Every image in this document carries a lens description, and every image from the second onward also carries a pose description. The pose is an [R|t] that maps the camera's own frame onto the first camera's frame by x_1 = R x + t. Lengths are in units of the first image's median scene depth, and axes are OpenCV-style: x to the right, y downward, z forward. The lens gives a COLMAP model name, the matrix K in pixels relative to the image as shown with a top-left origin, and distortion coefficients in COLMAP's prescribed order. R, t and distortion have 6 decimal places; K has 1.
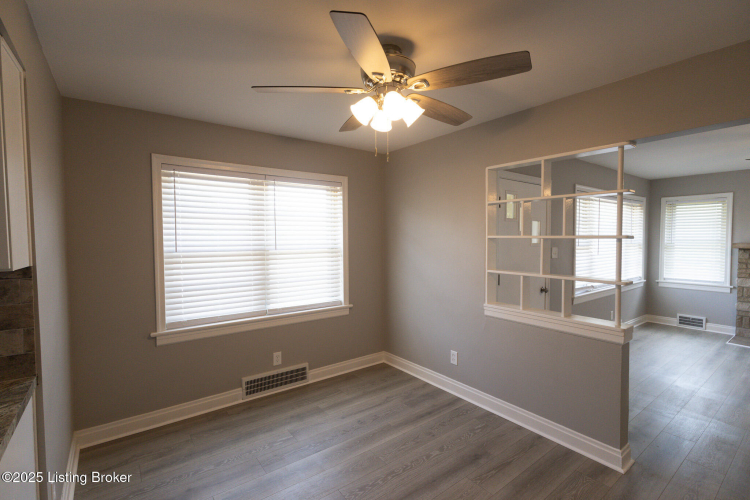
lens RADIAL K [[348.9, 0, 370.5], [0, 348.9, 249.7], [0, 0, 1]] dist [0.008042, -0.000229]
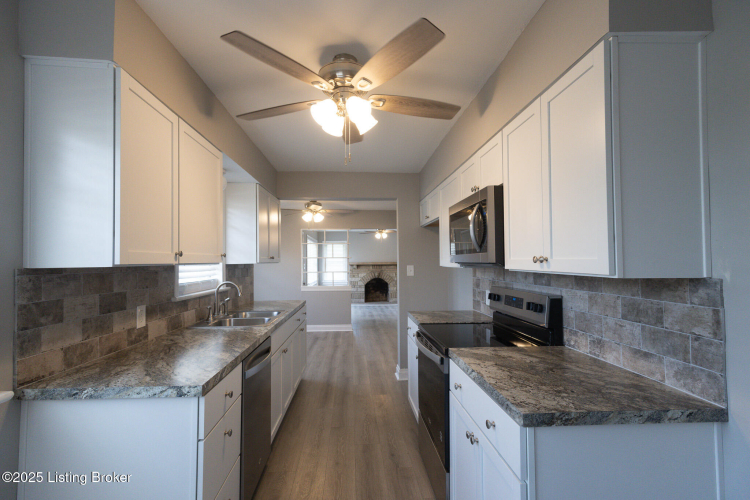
lens RADIAL K [[348.9, 0, 372.7], [0, 348.9, 252.6], [0, 0, 1]] dist [0.008042, -0.000229]
pose [[0.556061, 0.020798, 0.830881, -0.791938], [0.039330, 0.997909, -0.051300, 0.040076], [-0.830210, 0.061205, 0.554080, -0.414158]]
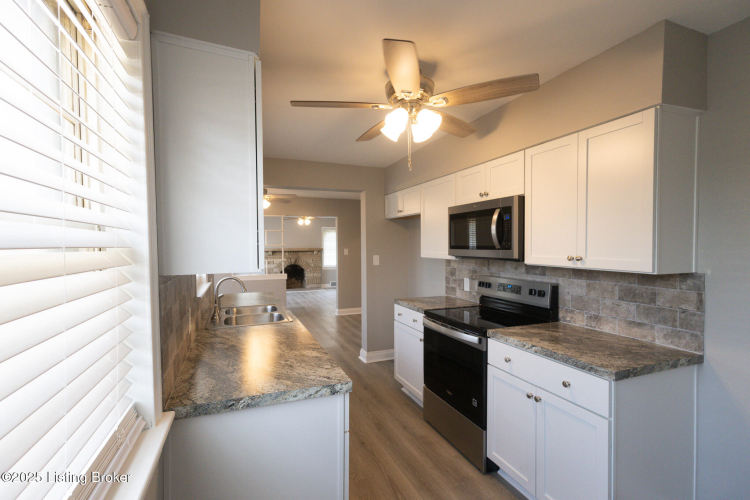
lens RADIAL K [[348.9, 0, 373.7], [0, 348.9, 252.8], [0, 0, 1]] dist [0.008042, -0.000229]
pose [[0.265202, -0.019697, 0.963992, -0.901472], [0.042787, 0.999047, 0.008642, 0.017403], [-0.963243, 0.038955, 0.265792, -0.257074]]
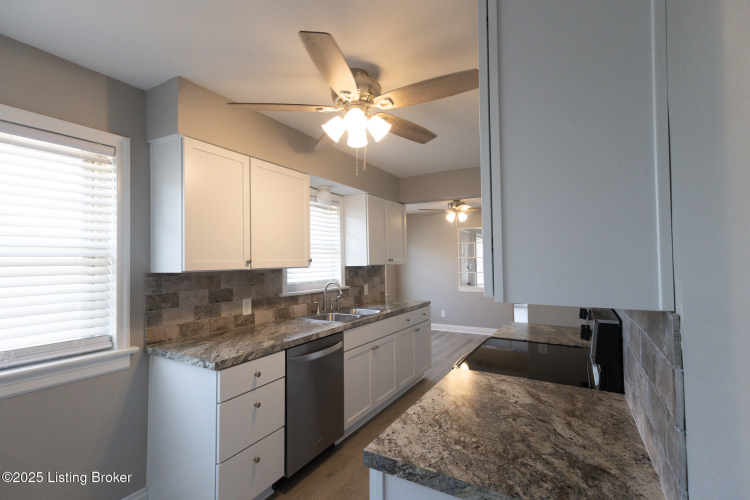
lens RADIAL K [[348.9, 0, 373.1], [0, 348.9, 252.7], [0, 0, 1]] dist [0.008042, -0.000229]
pose [[0.925597, 0.001998, 0.378506, -0.635154], [0.023677, 0.997722, -0.063166, 0.037172], [-0.377770, 0.067429, 0.923441, -0.542704]]
